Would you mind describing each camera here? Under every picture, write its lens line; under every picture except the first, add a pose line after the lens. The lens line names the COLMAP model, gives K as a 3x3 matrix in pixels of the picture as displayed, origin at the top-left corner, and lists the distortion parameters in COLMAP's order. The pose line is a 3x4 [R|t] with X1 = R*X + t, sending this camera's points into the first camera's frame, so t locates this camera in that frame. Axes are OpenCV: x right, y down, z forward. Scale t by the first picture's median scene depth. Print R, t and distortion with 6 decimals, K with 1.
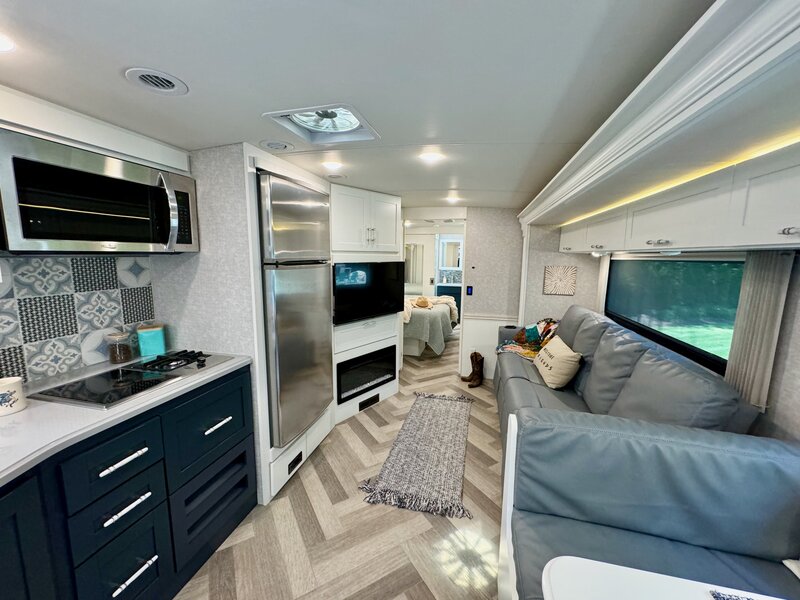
lens RADIAL K [[319.1, 0, 400.4], [0, 319.1, 298.7], [0, 0, 1]] dist [-0.004713, 0.000150]
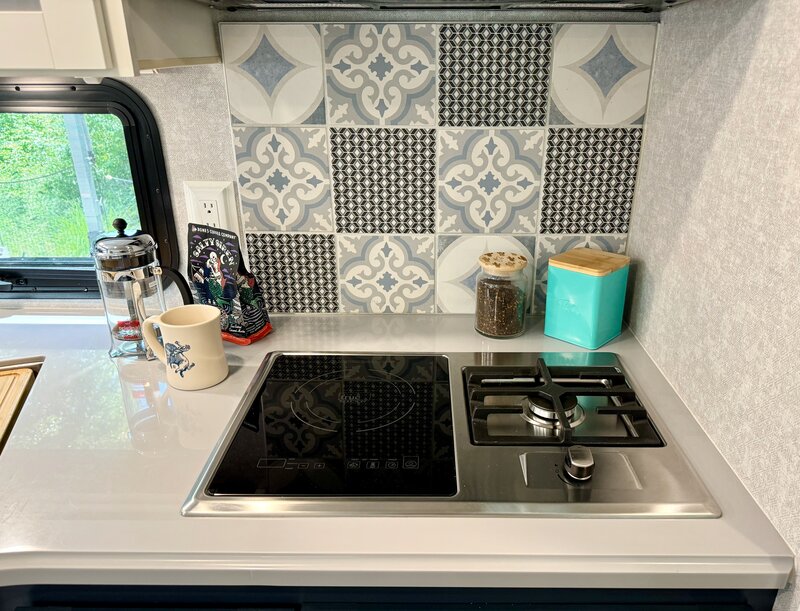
lens RADIAL K [[608.6, 0, 422.4], [0, 608.6, 329.5], [0, 0, 1]] dist [0.015905, -0.015978]
pose [[0.243602, 0.388255, -0.888772, -0.265260], [-0.134808, 0.921037, 0.365400, -0.052914], [0.960461, 0.030801, 0.276706, 0.714627]]
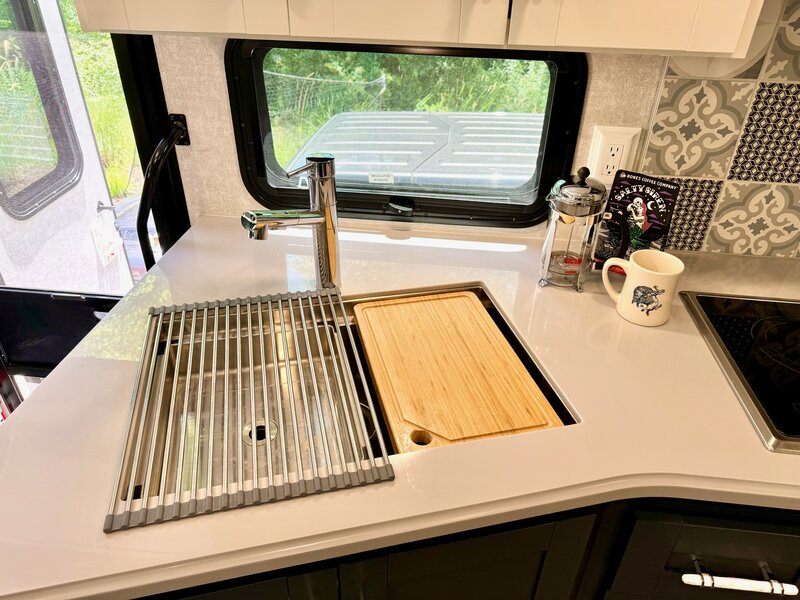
lens RADIAL K [[570.7, 0, 399.6], [0, 570.7, 303.9], [0, 0, 1]] dist [0.001755, -0.010393]
pose [[0.138217, 0.533337, -0.834535, -0.342141], [-0.150411, 0.844152, 0.514571, -0.058456], [0.978914, 0.054401, 0.196896, 0.278376]]
